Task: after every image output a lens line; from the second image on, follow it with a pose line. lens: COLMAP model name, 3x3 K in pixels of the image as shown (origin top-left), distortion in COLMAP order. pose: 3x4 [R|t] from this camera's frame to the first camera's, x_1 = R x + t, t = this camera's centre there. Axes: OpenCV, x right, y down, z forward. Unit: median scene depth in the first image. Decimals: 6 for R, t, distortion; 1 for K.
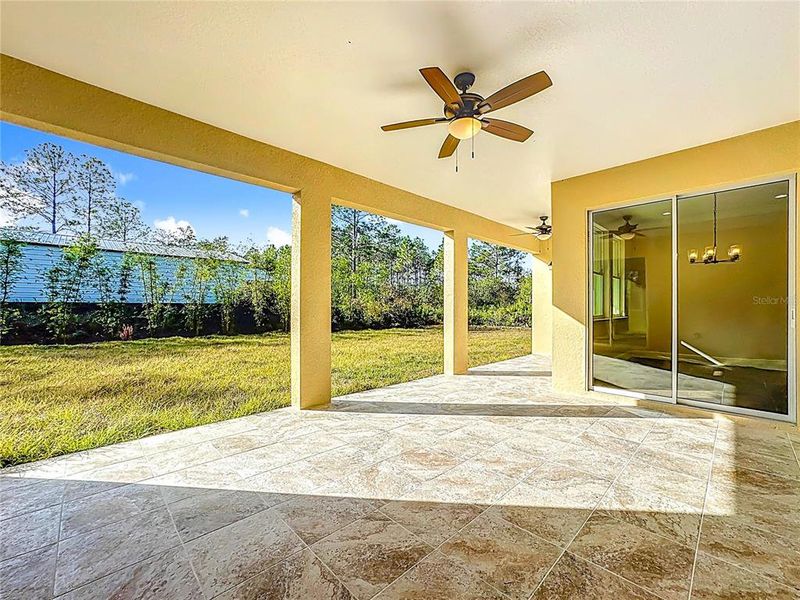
lens RADIAL K [[331.7, 0, 399.1], [0, 331.7, 304.1], [0, 0, 1]] dist [-0.027971, 0.009083]
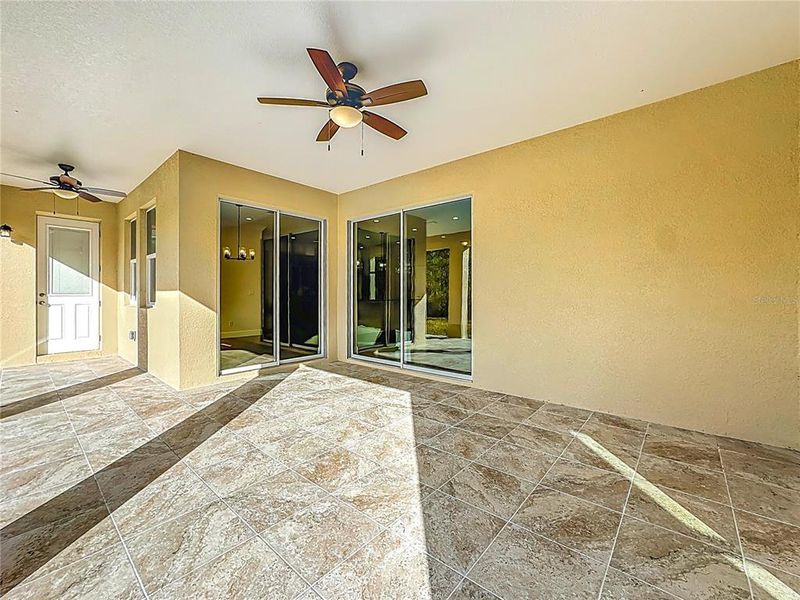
lens RADIAL K [[331.7, 0, 398.9], [0, 331.7, 296.3], [0, 0, 1]] dist [-0.027971, 0.009083]
pose [[-0.080879, -0.008847, 0.996685, -0.762691], [-0.010961, 0.999908, 0.007986, 0.006475], [-0.996664, -0.010279, -0.080968, 0.850692]]
